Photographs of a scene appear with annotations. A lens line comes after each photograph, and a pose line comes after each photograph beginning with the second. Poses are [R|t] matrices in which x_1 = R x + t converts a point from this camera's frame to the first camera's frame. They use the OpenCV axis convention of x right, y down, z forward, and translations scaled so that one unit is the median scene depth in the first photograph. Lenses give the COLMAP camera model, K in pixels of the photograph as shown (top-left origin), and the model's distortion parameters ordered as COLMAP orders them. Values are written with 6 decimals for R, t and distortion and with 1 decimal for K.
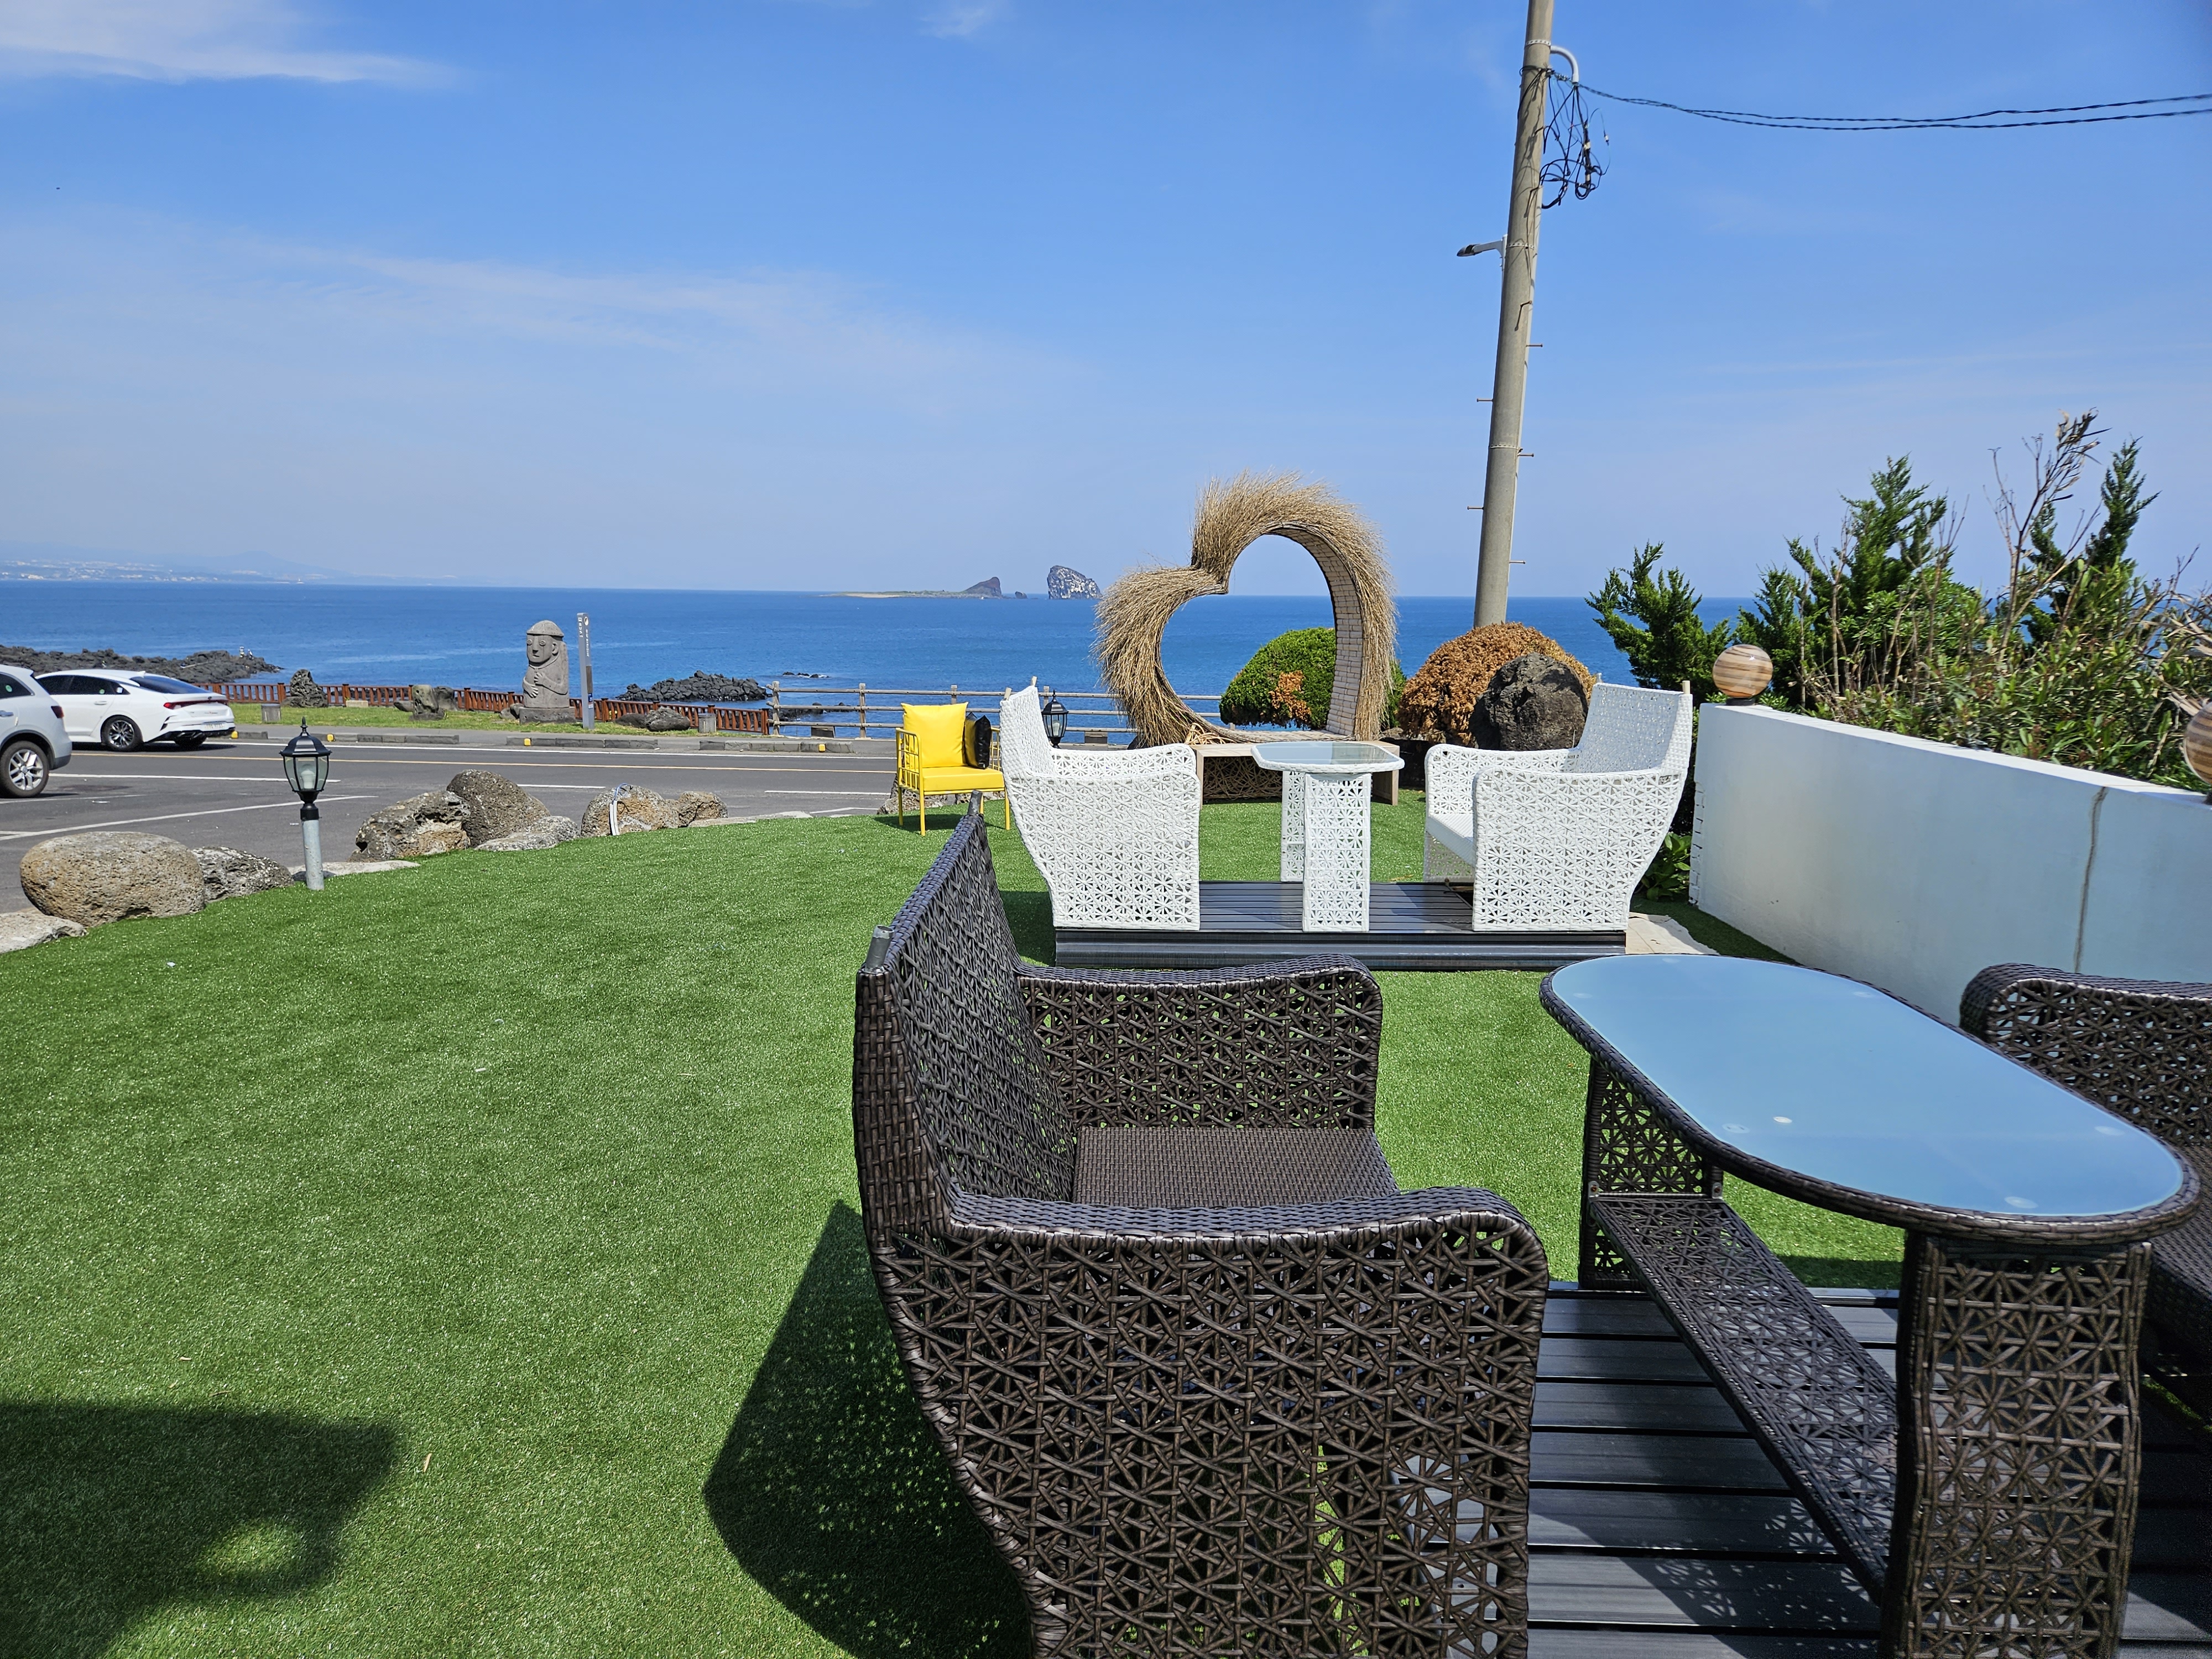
lens RADIAL K [[1484.4, 0, 1068.9], [0, 1484.4, 848.4], [0, 0, 1]] dist [0.050789, -0.042738]
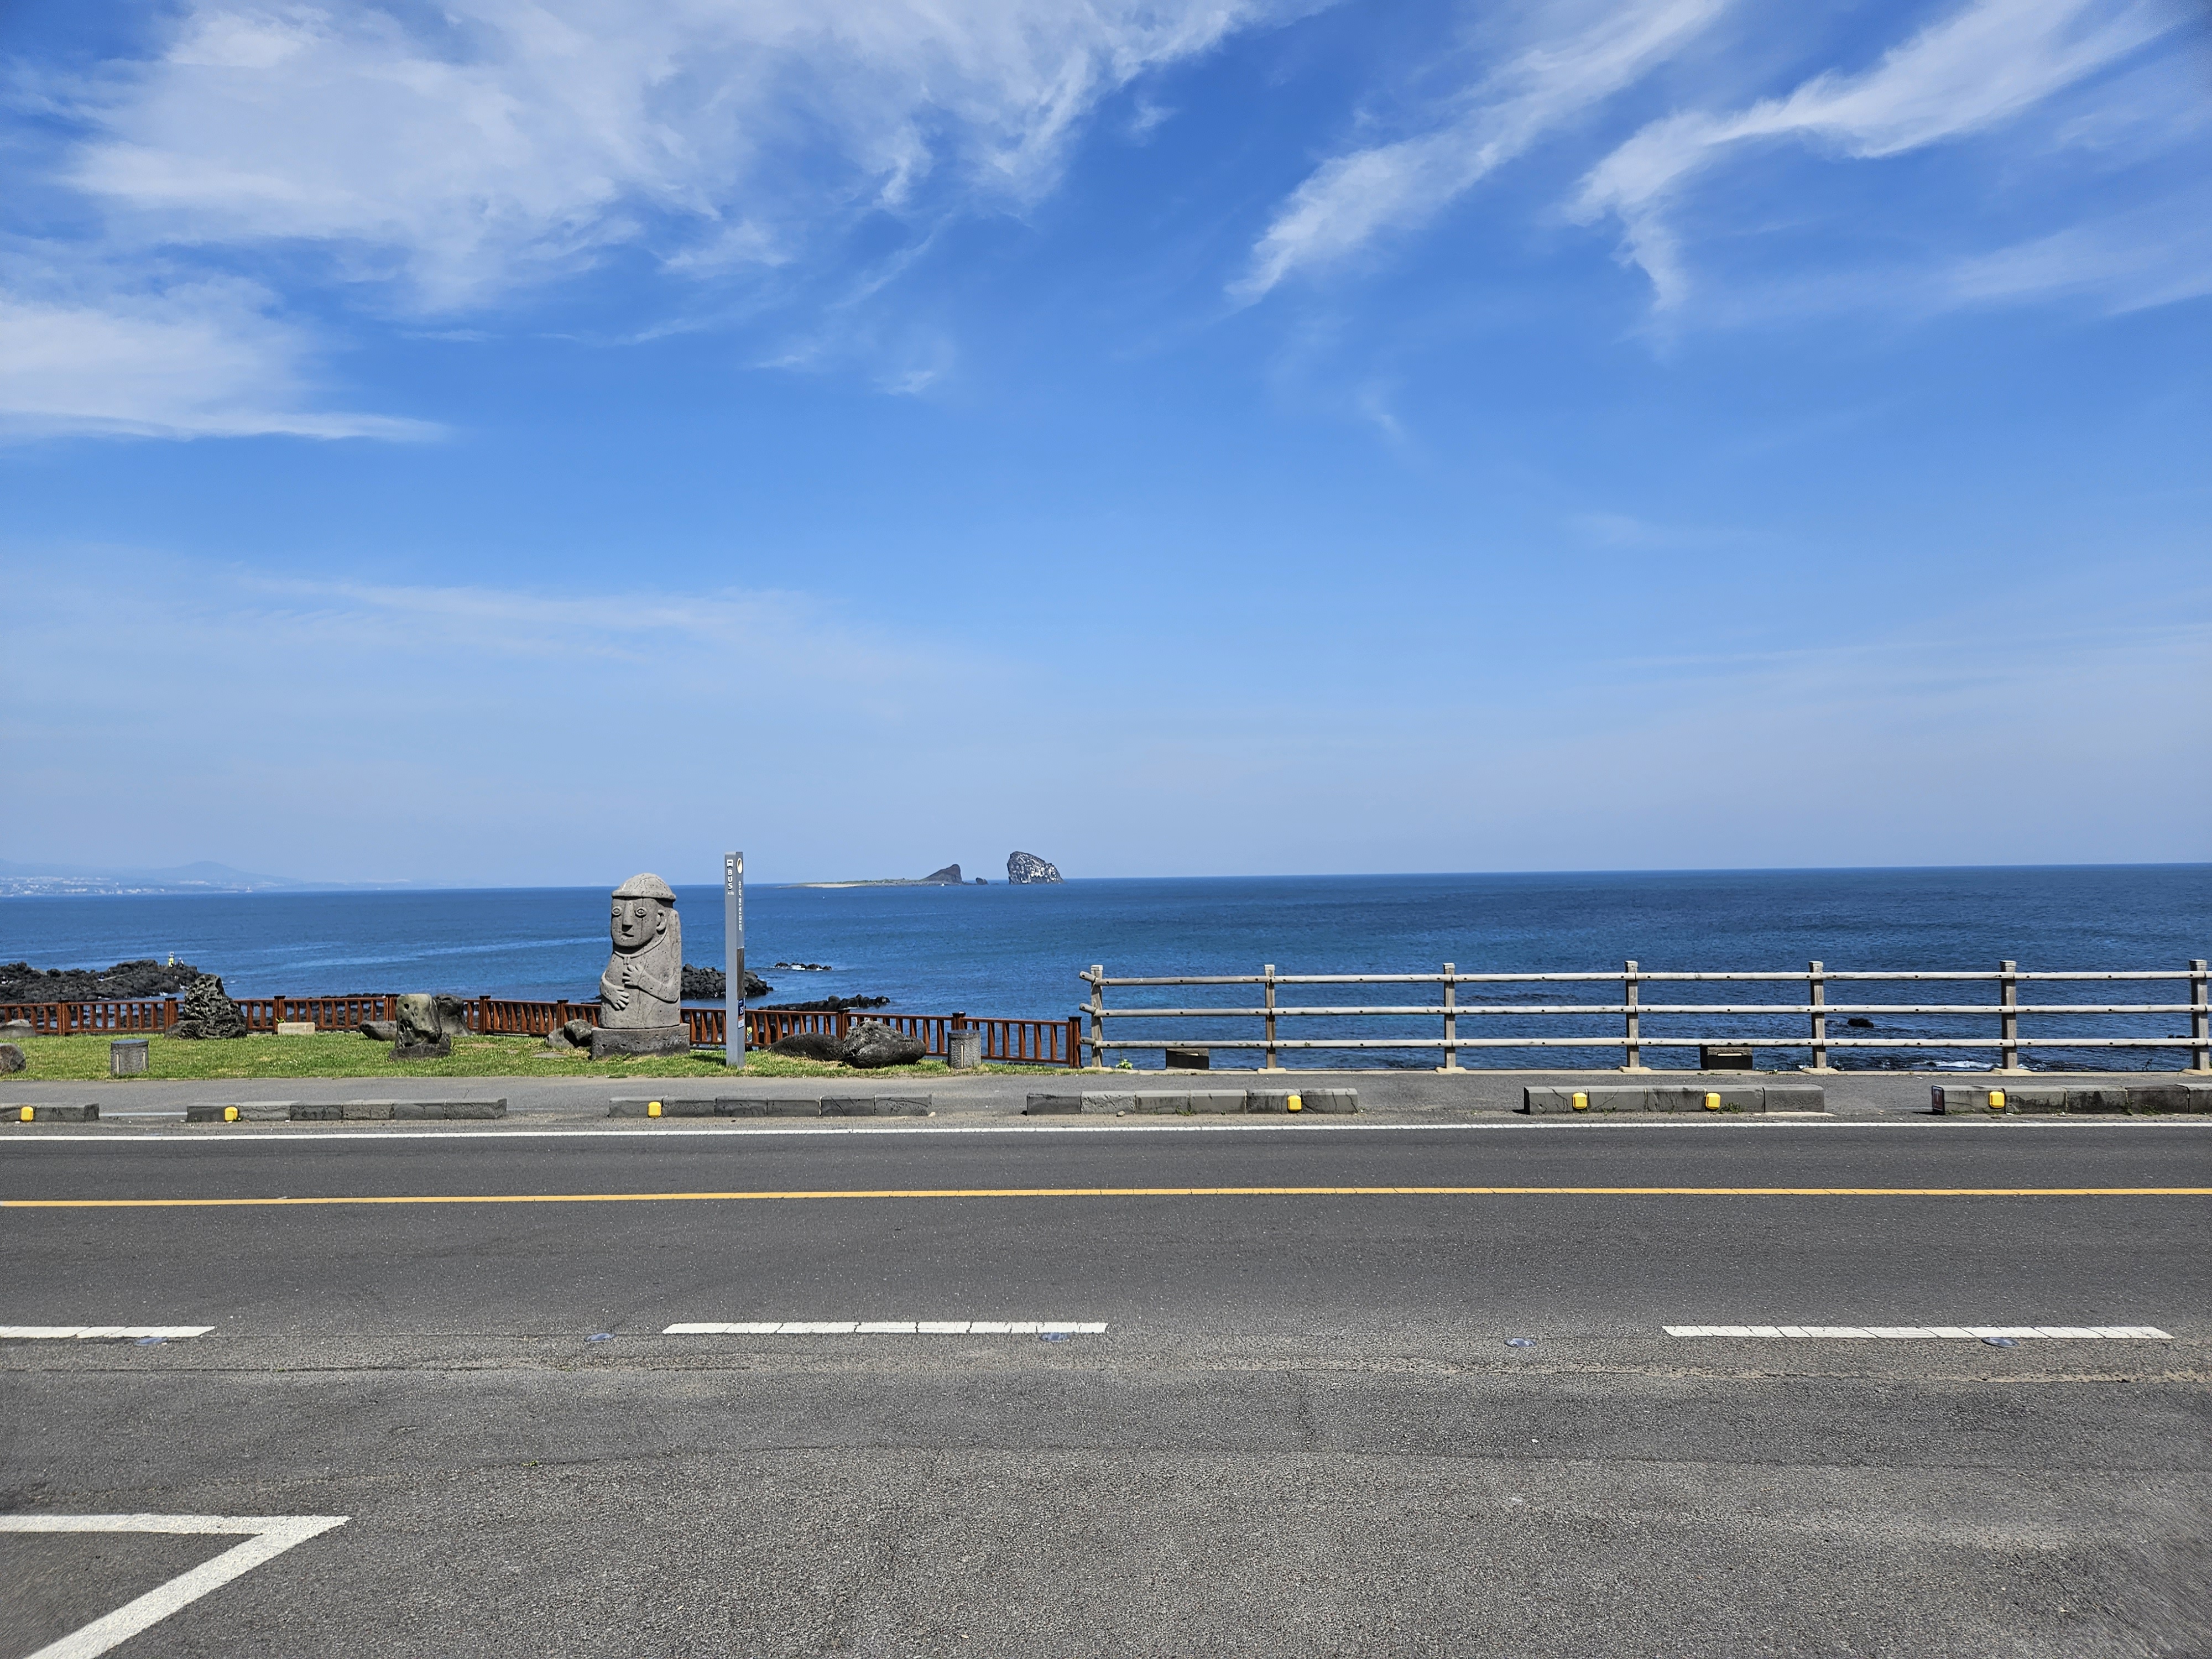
lens RADIAL K [[1484.4, 0, 1070.8], [0, 1484.4, 834.8], [0, 0, 1]] dist [0.050789, -0.042738]
pose [[0.999108, -0.025074, 0.033985, -0.587673], [0.031311, 0.979778, -0.197622, -0.141061], [-0.028342, 0.198510, 0.979689, 1.240285]]
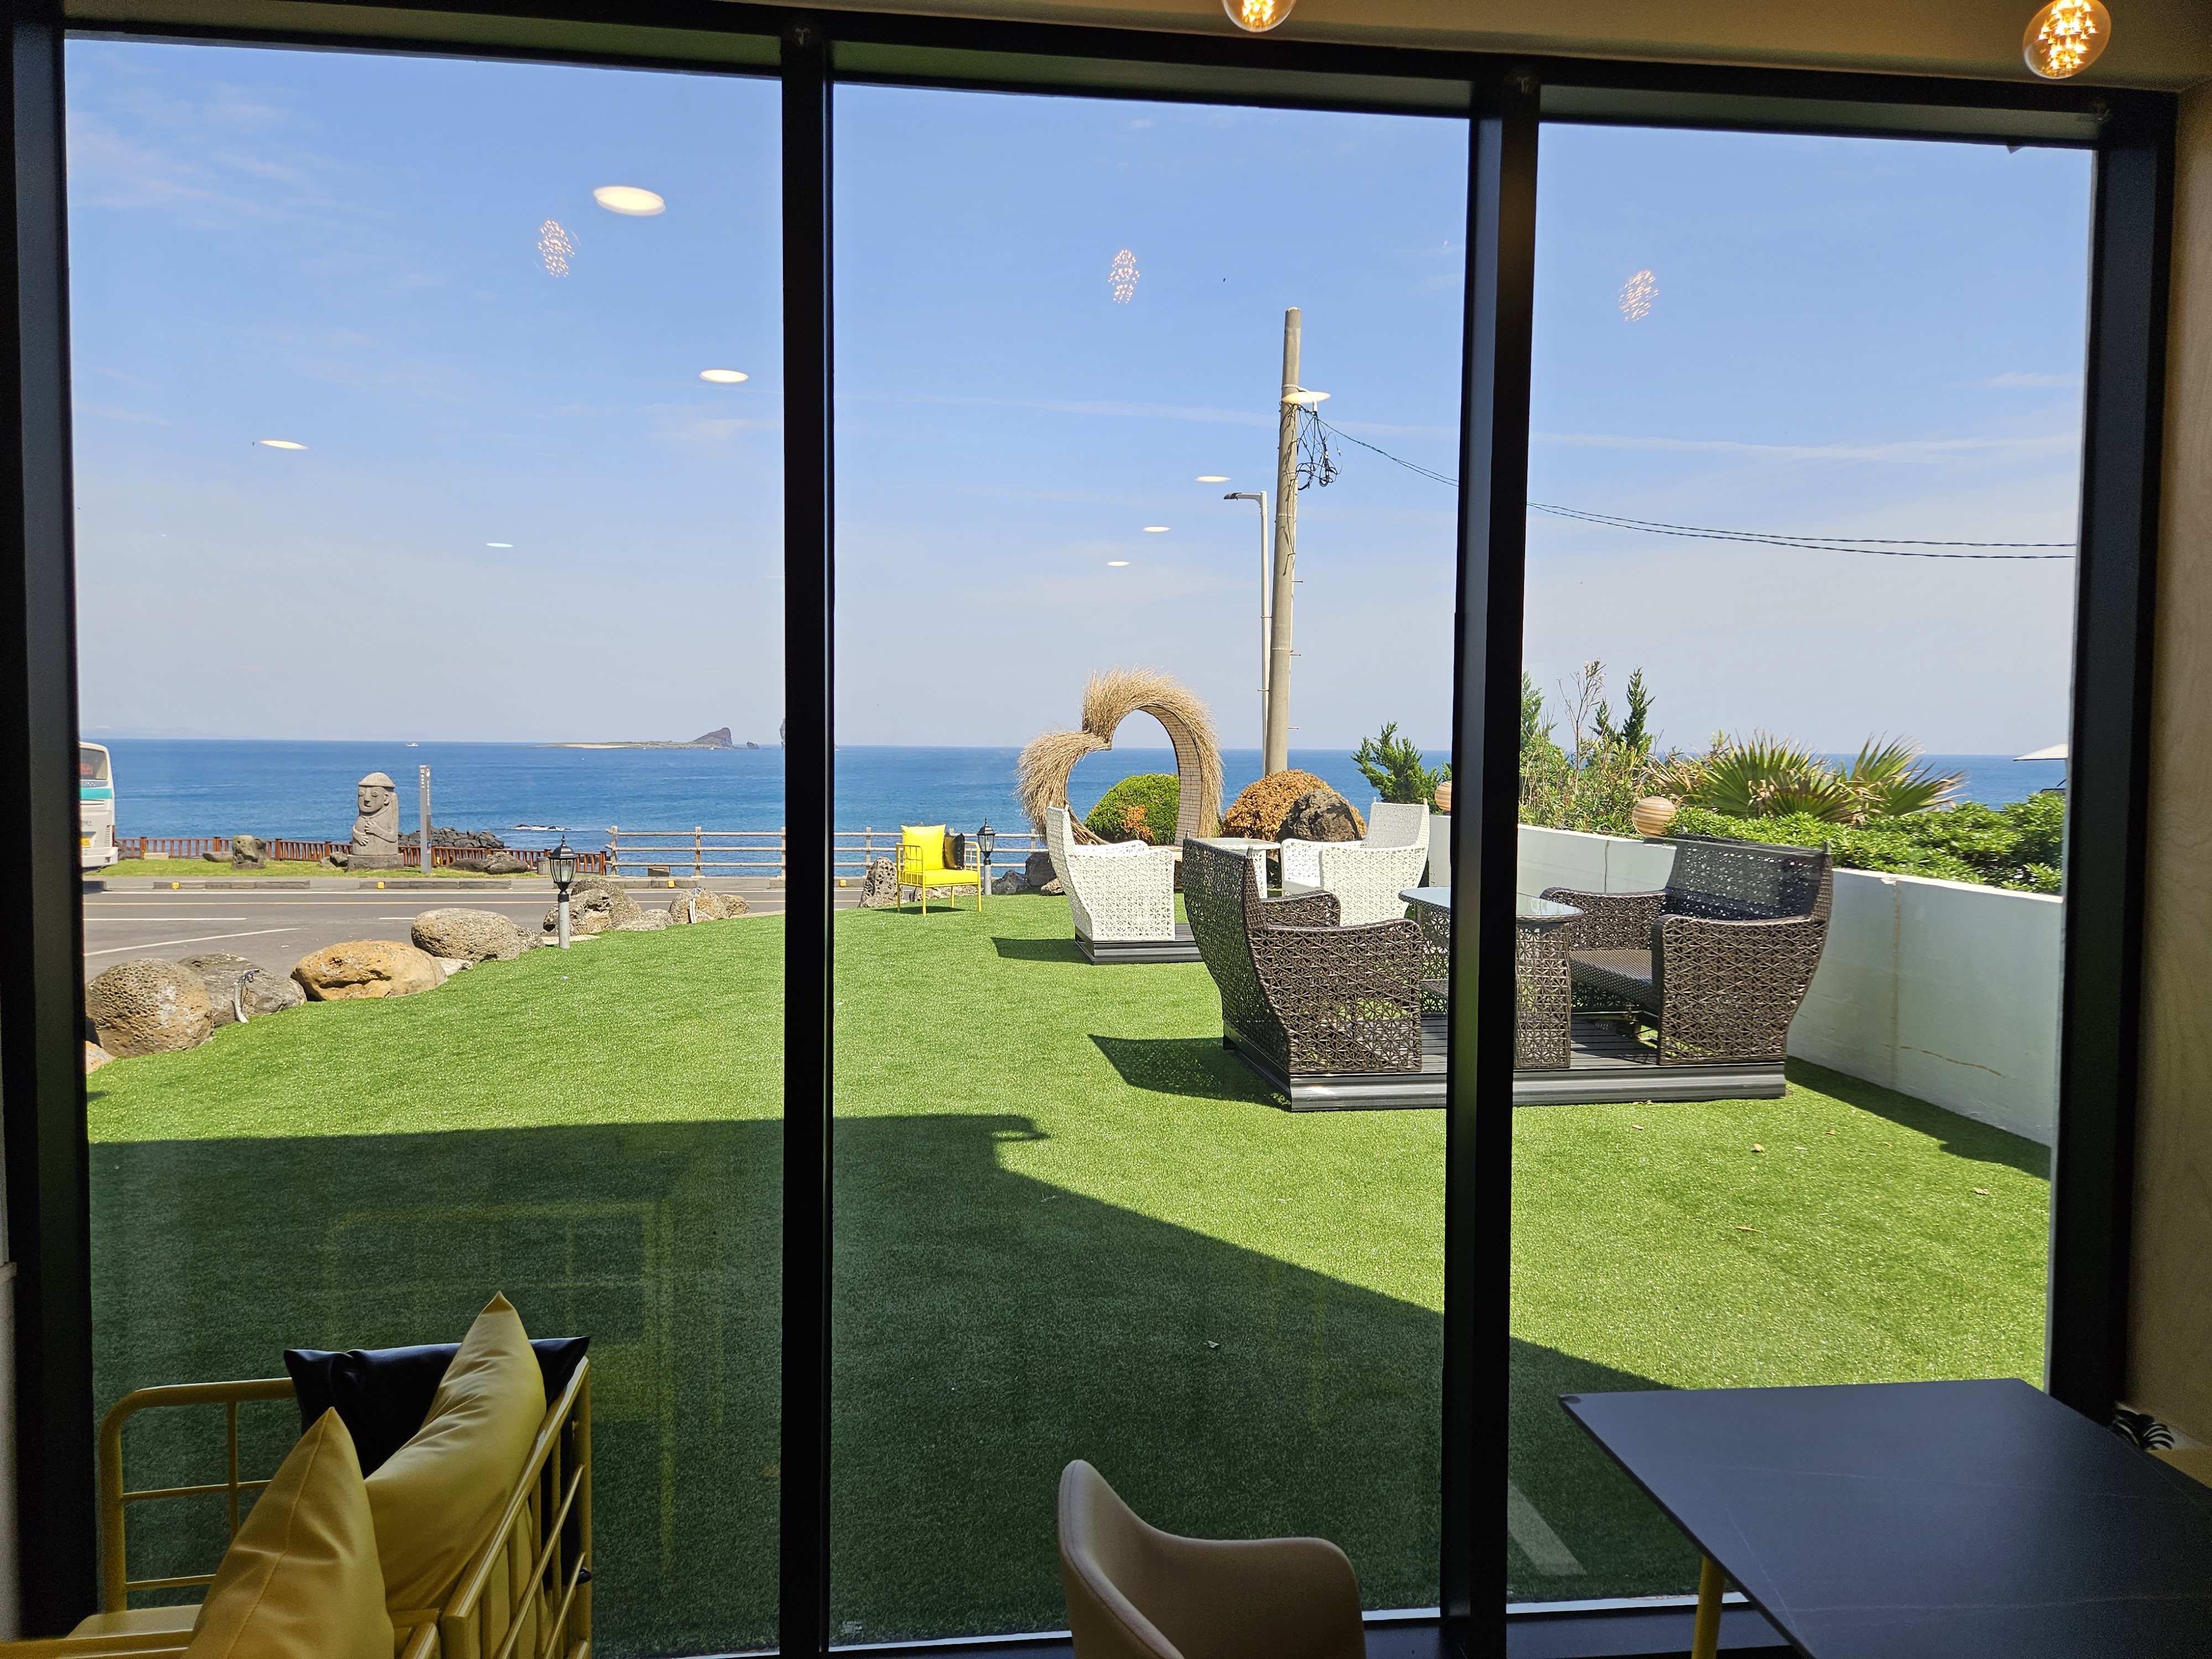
lens RADIAL K [[1484.4, 0, 1094.4], [0, 1484.4, 827.2], [0, 0, 1]] dist [0.050789, -0.042738]
pose [[0.981043, -0.011463, 0.193449, -0.166310], [0.033389, 0.993319, -0.110468, 0.054534], [-0.190890, 0.114833, 0.974872, -0.347211]]
